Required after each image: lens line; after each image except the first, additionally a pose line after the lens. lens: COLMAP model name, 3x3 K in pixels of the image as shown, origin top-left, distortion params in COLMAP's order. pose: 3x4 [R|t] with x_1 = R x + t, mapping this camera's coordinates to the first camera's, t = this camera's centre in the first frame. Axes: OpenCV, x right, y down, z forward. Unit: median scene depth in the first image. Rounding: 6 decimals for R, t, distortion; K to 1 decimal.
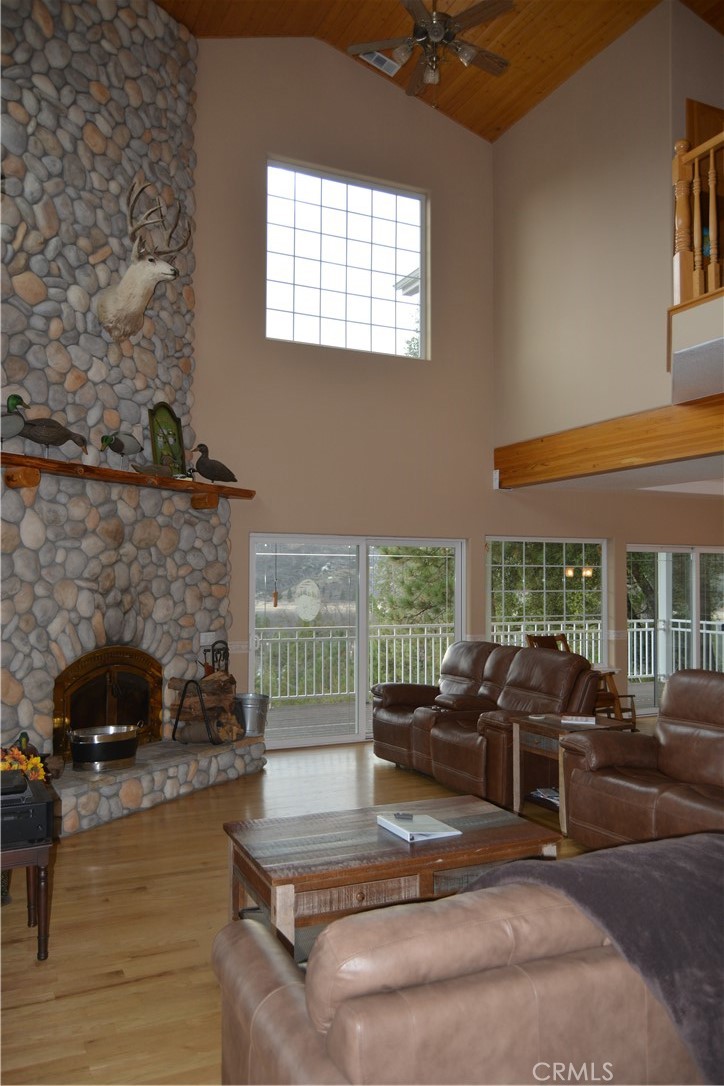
lens RADIAL K [[835.6, 0, 362.0], [0, 835.6, 543.0], [0, 0, 1]] dist [-0.013653, 0.005182]
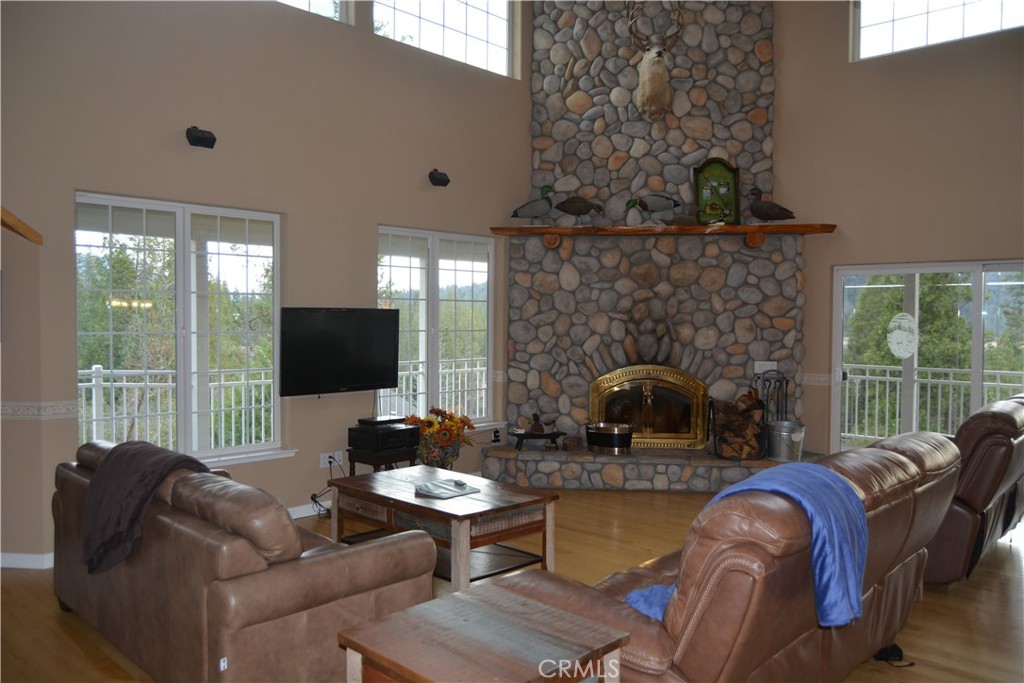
lens RADIAL K [[787.9, 0, 511.9], [0, 787.9, 336.2], [0, 0, 1]] dist [-0.013653, 0.005182]
pose [[0.370595, 0.025954, -0.928432, 0.746397], [0.033741, 0.998573, 0.041383, 0.024304], [0.928182, -0.046663, 0.369190, 0.371138]]
